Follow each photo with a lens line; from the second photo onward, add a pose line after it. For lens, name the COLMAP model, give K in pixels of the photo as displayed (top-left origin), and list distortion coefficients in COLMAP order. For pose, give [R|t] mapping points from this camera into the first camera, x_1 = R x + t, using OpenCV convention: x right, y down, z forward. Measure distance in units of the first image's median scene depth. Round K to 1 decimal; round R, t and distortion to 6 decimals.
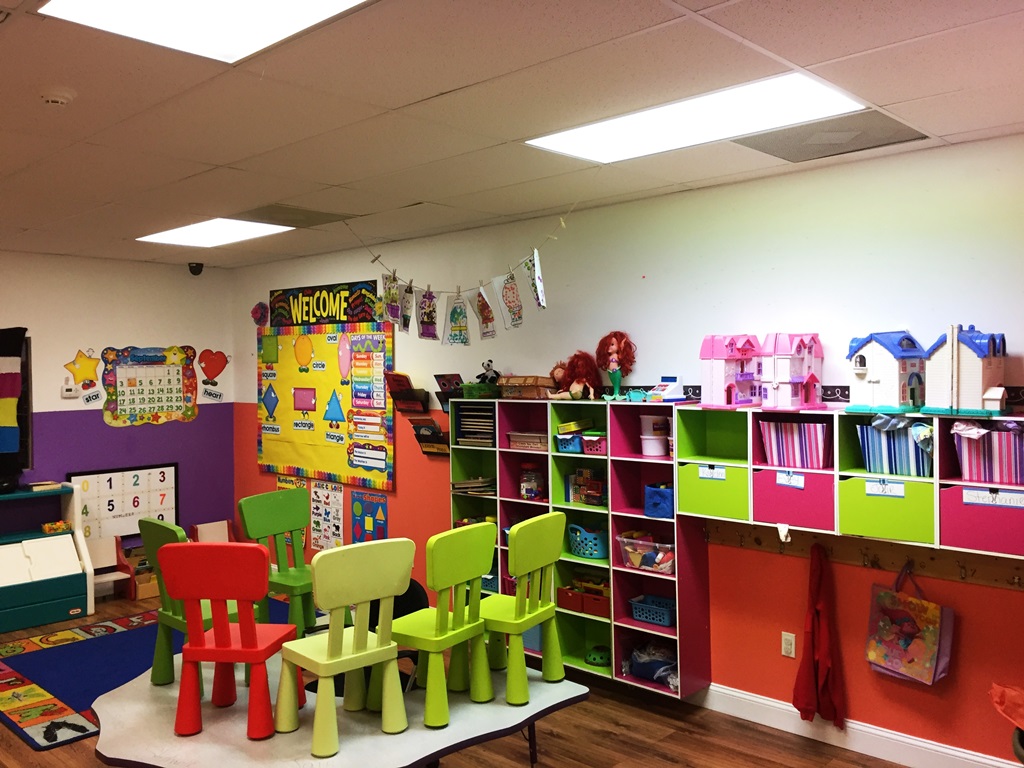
lens RADIAL K [[876.8, 0, 510.5], [0, 876.8, 382.5], [0, 0, 1]] dist [0.067728, -0.079229]
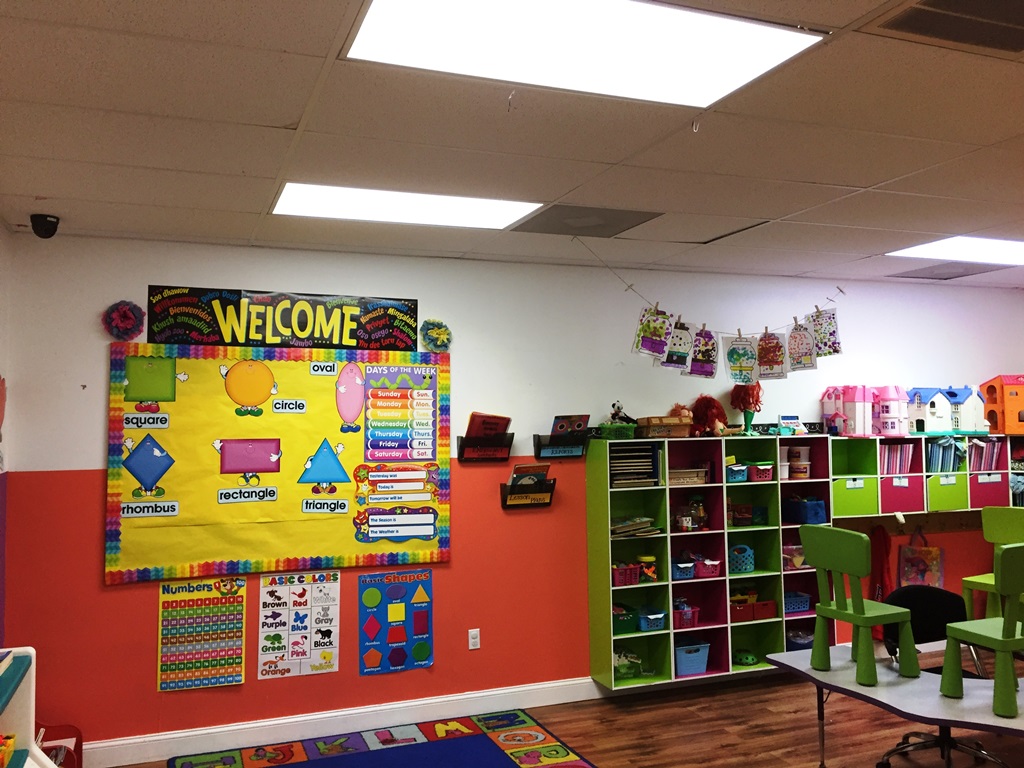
lens RADIAL K [[876.8, 0, 507.6], [0, 876.8, 380.9], [0, 0, 1]] dist [0.067728, -0.079229]
pose [[0.425893, 0.049703, 0.903407, -0.801130], [0.024843, 0.997471, -0.066590, 0.012367], [-0.904433, 0.050804, 0.423581, 0.561318]]
